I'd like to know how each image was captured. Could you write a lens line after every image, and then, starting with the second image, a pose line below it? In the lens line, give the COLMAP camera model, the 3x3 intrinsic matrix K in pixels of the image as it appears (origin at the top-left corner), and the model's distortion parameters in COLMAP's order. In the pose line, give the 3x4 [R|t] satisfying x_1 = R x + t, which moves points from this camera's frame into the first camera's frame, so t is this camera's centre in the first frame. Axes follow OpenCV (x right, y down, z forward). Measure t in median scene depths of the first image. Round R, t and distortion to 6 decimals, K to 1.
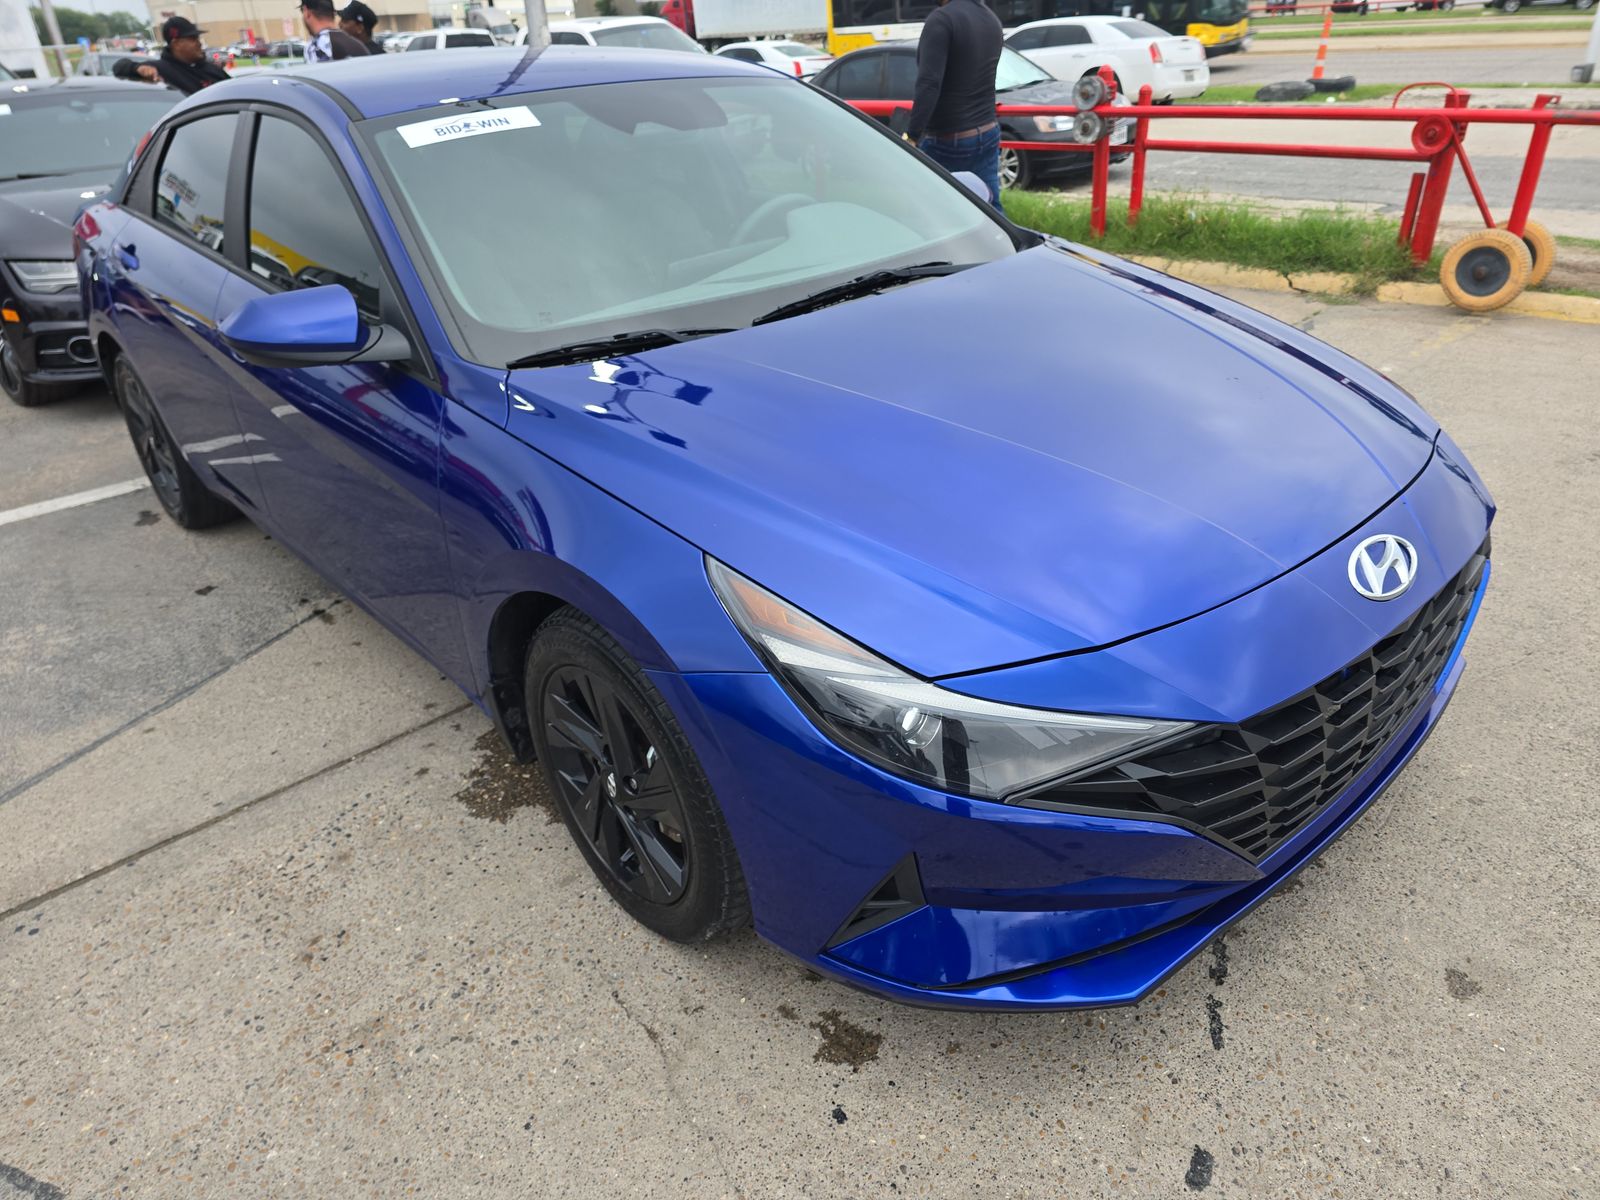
lens RADIAL K [[1079.4, 0, 807.1], [0, 1079.4, 595.9], [0, 0, 1]] dist [0.041029, -0.040780]
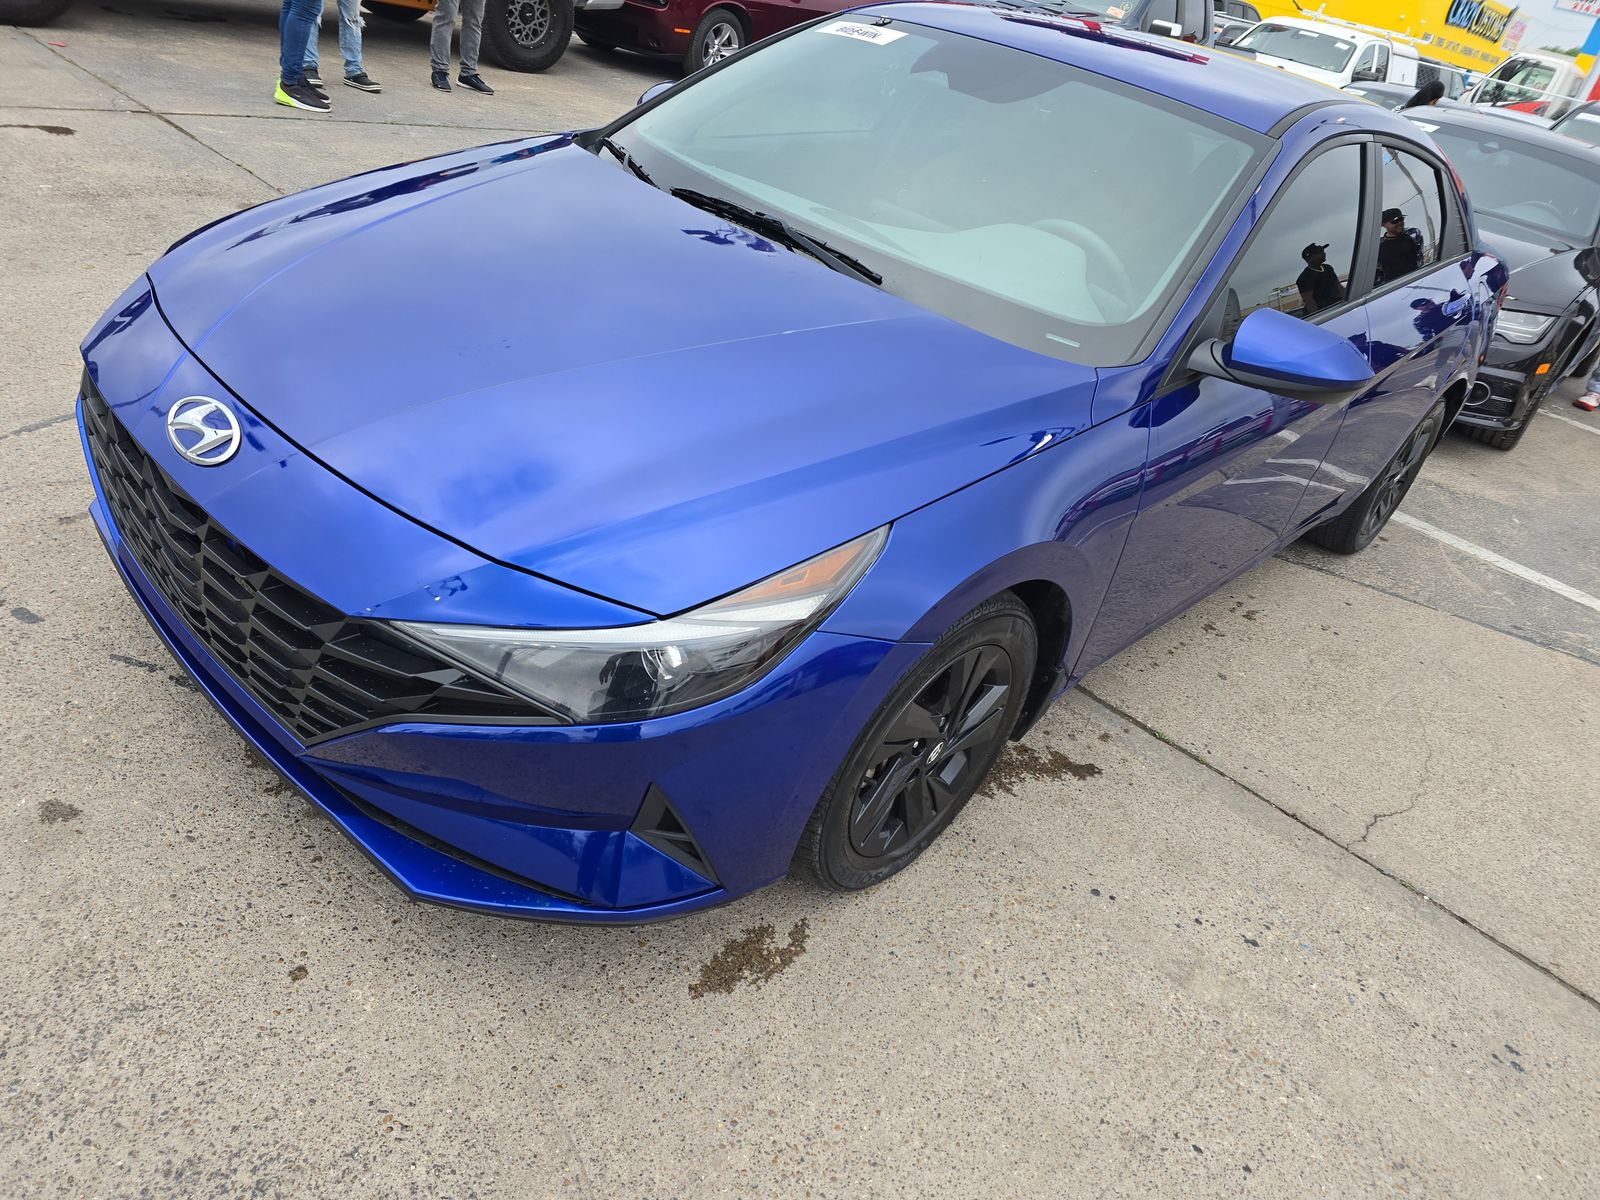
lens RADIAL K [[1084.2, 0, 804.6], [0, 1084.2, 597.5], [0, 0, 1]] dist [0.063171, -0.062199]
pose [[0.049177, 0.570191, -0.820039, 1.376370], [-0.639800, 0.648451, 0.412514, -0.646344], [0.766967, 0.504375, 0.396697, 1.038770]]
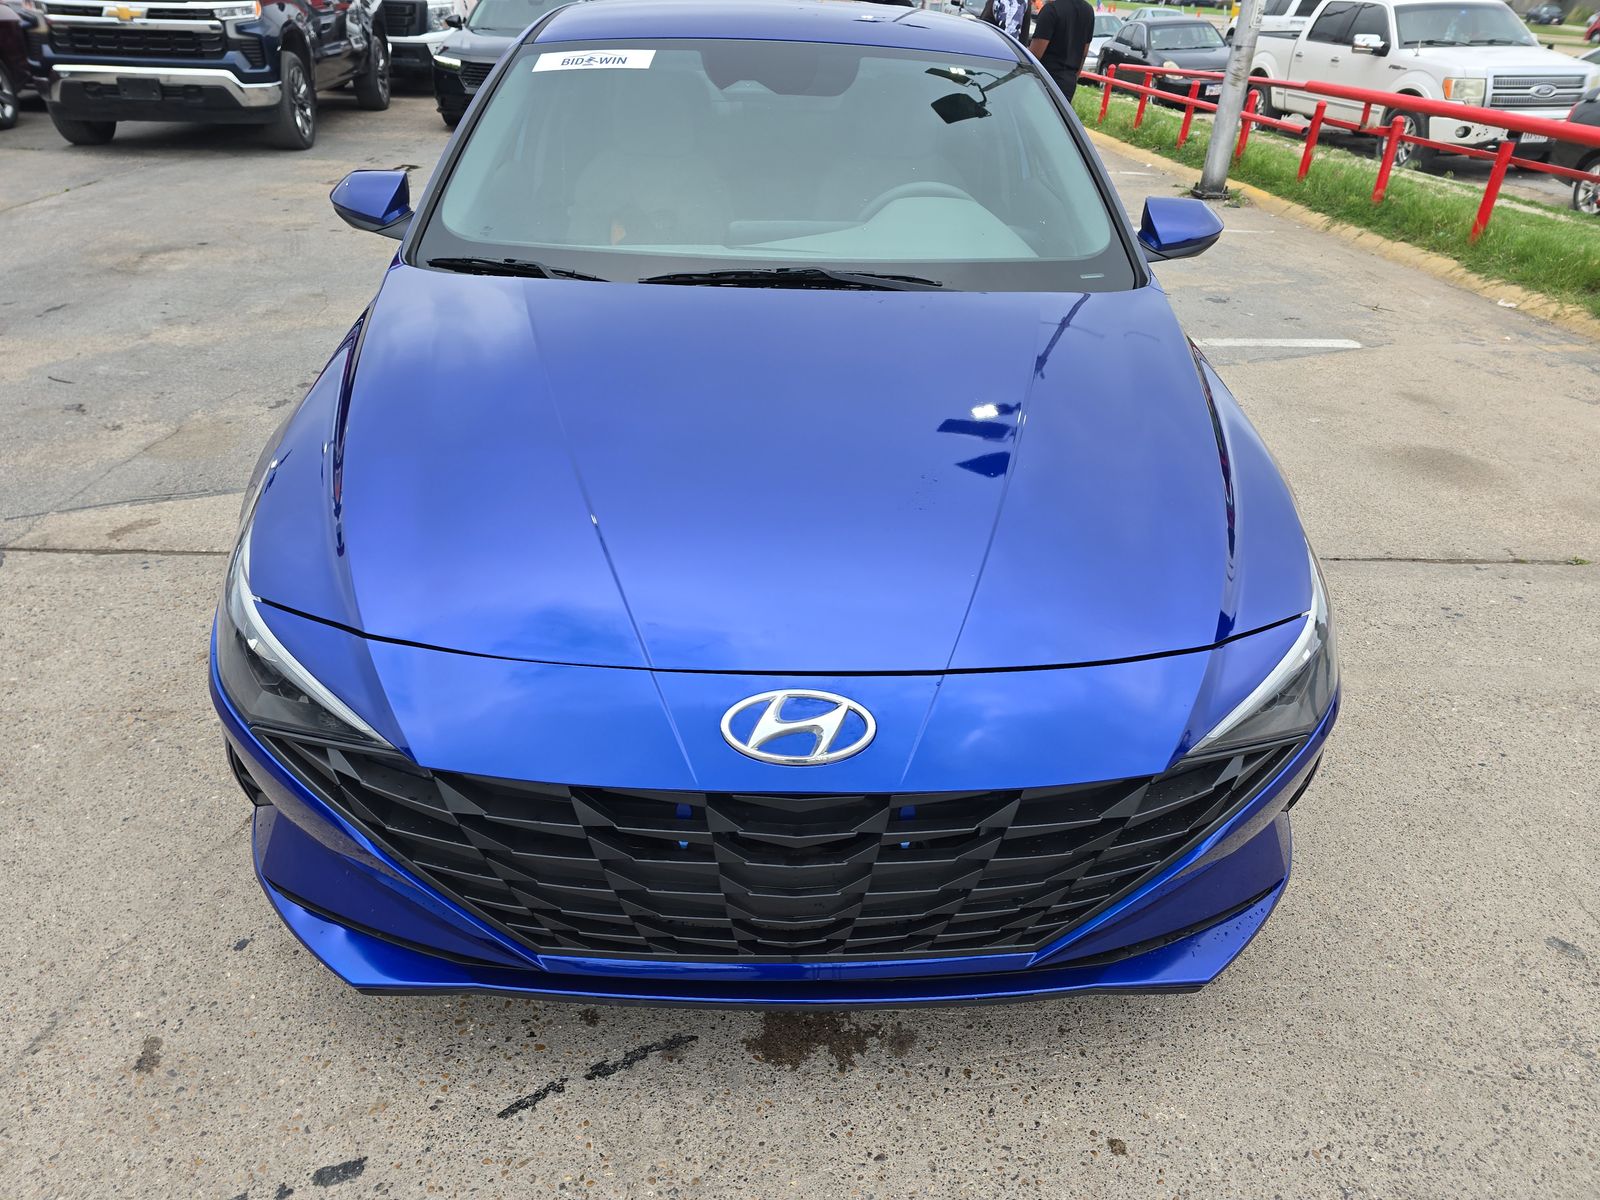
lens RADIAL K [[1084.2, 0, 804.6], [0, 1084.2, 597.5], [0, 0, 1]] dist [0.063171, -0.062199]
pose [[0.754912, 0.384800, -0.531072, 0.876012], [-0.367974, 0.918823, 0.142683, -0.220296], [0.542865, 0.087708, 0.835227, 0.300078]]
